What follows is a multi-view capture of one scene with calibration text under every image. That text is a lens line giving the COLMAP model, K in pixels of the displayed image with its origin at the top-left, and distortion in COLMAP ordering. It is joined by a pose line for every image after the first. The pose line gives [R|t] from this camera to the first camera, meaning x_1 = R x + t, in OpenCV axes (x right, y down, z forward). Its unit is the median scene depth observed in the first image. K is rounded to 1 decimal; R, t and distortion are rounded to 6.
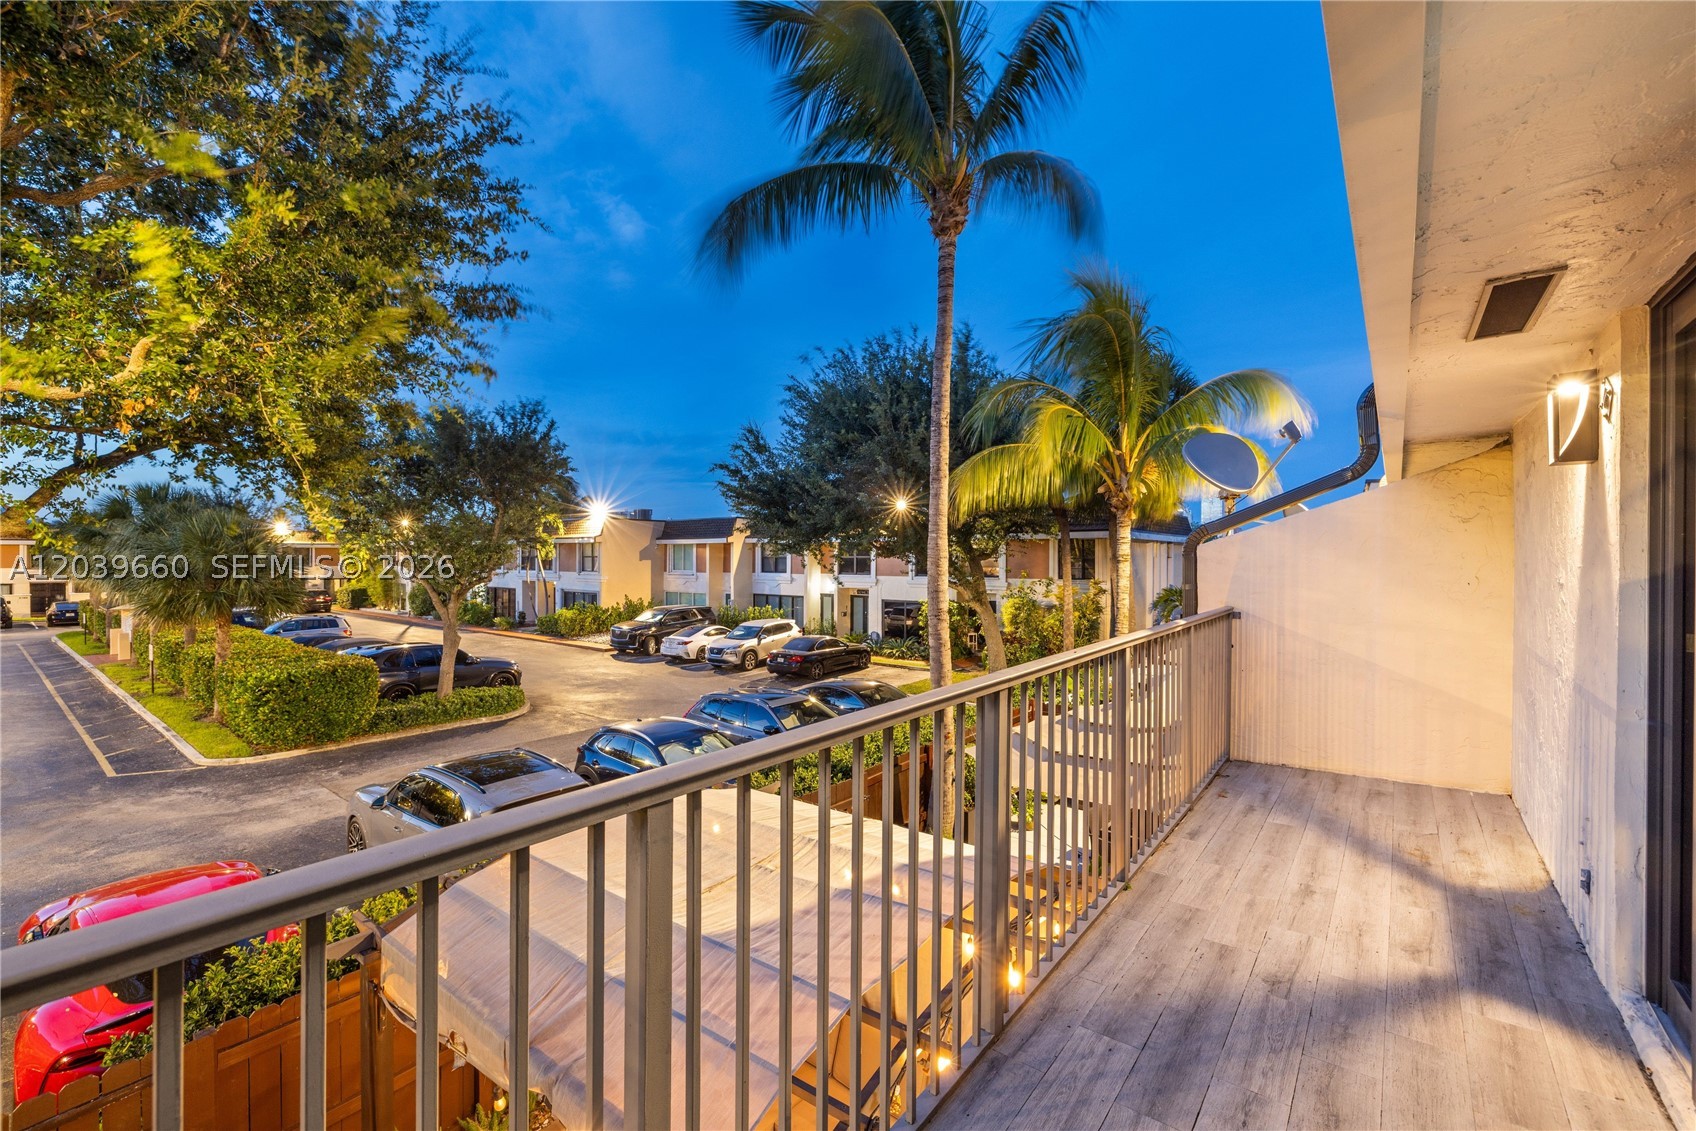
lens RADIAL K [[706.1, 0, 845.5], [0, 706.1, 563.3], [0, 0, 1]] dist [0.003773, 0.000628]
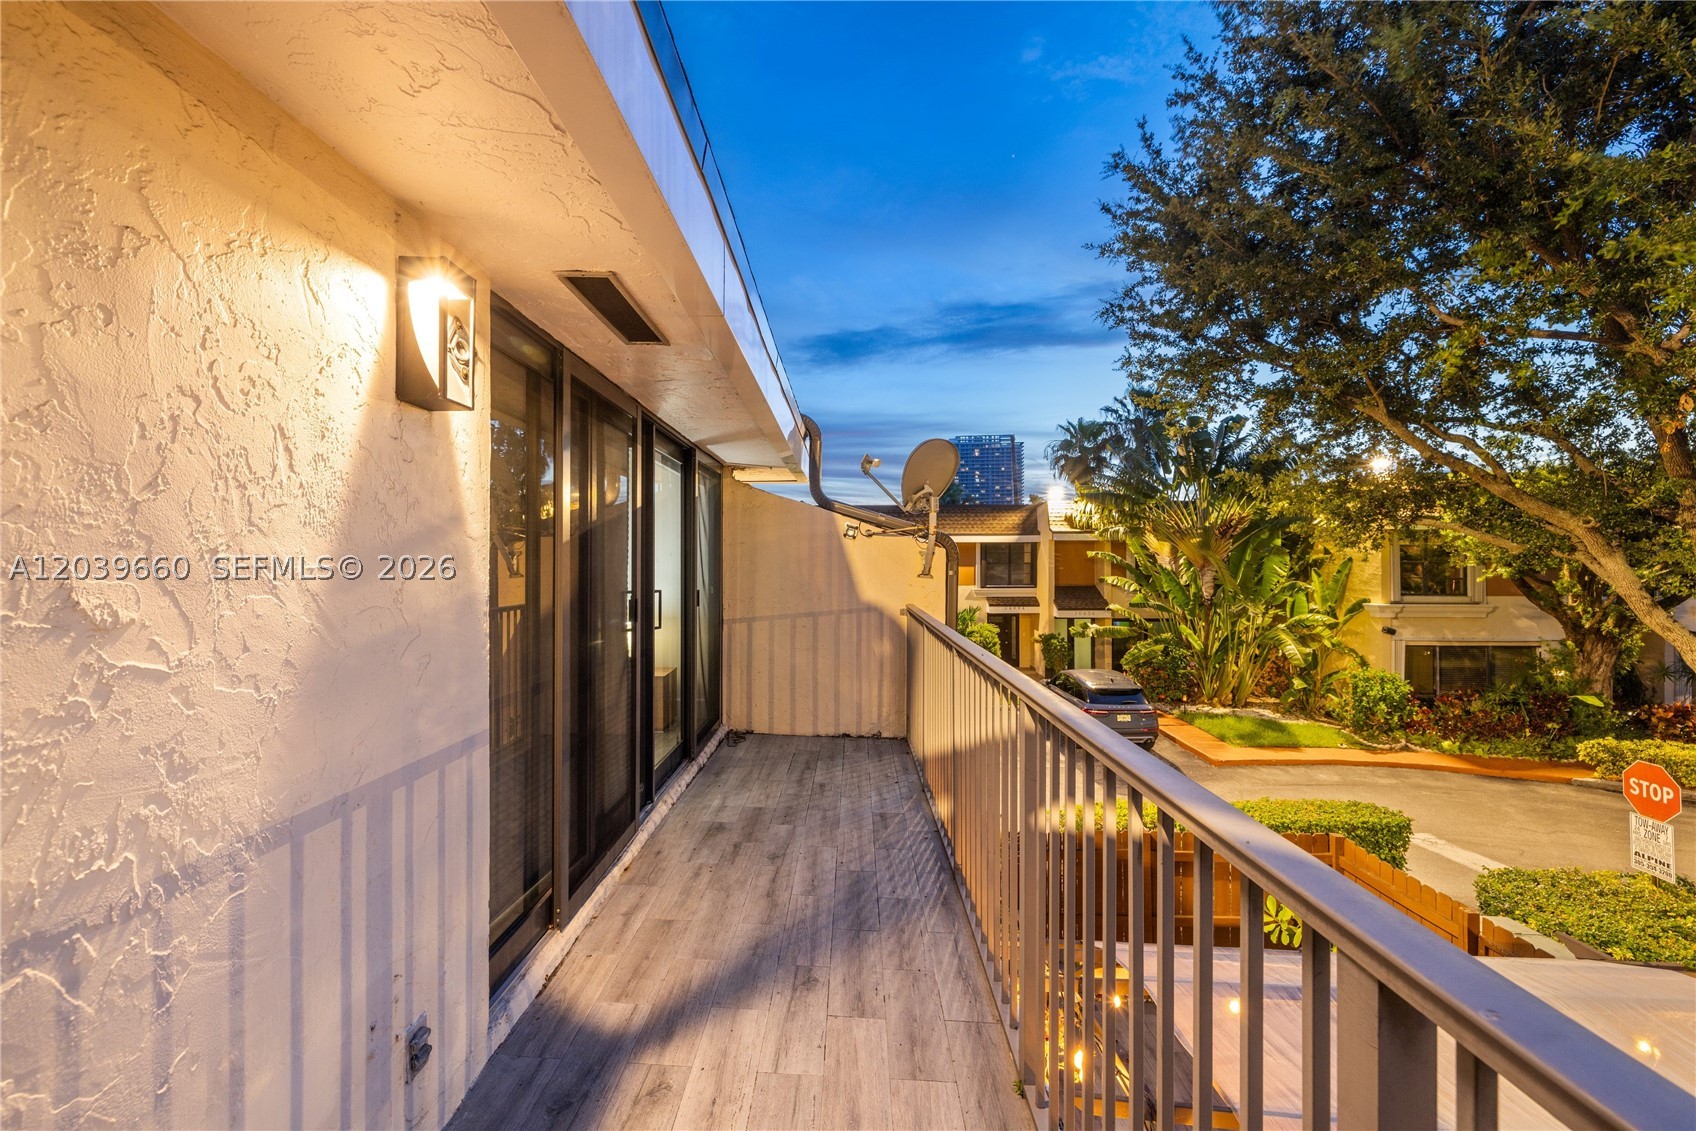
lens RADIAL K [[706.1, 0, 838.6], [0, 706.1, 564.8], [0, 0, 1]] dist [0.003773, 0.000628]
pose [[-0.798076, -0.004040, -0.602543, 1.175754], [-0.010178, 0.999925, 0.006775, -0.005179], [0.602471, 0.011540, -0.798058, 1.816525]]
